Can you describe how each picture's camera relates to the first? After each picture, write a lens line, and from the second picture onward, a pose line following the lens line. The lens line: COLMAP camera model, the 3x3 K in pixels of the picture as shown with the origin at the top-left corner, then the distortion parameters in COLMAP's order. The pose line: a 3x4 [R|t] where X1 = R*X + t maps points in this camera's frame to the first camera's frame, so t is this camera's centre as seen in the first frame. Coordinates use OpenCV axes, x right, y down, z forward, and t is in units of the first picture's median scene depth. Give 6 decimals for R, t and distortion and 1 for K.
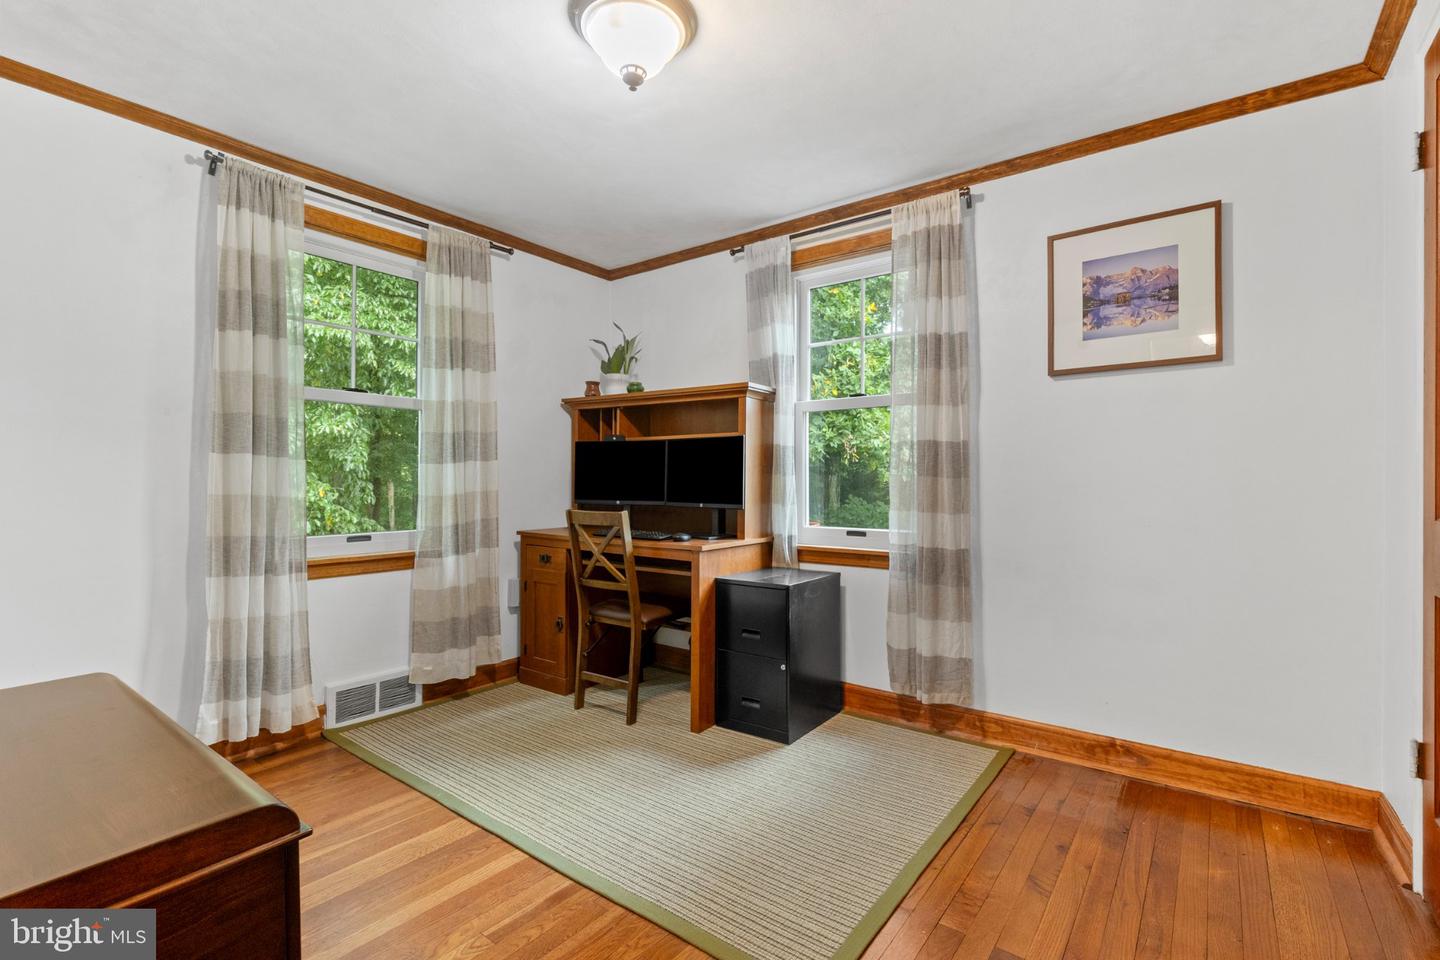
lens RADIAL K [[662.7, 0, 720.0], [0, 662.7, 480.0], [0, 0, 1]] dist [-0.000226, -0.000274]
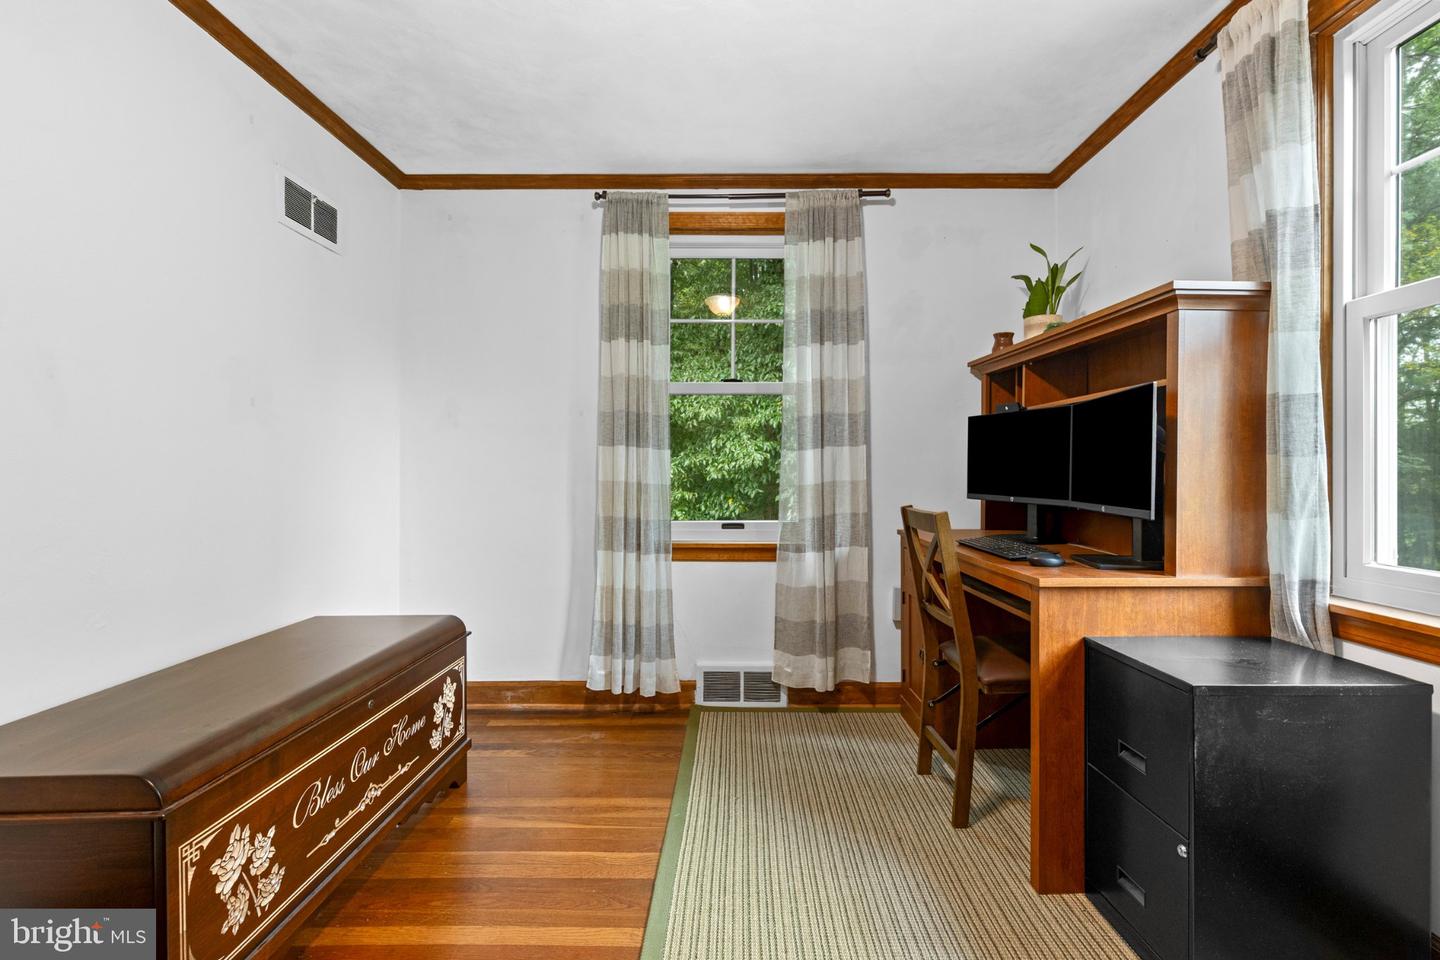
lens RADIAL K [[648.7, 0, 727.3], [0, 648.7, 471.0], [0, 0, 1]] dist [0.002747, 0.000320]
pose [[0.594446, 0.000244, -0.804136, 0.243953], [0.002043, 0.999996, 0.001815, 0.002494], [0.804133, -0.002722, 0.594443, 0.390244]]
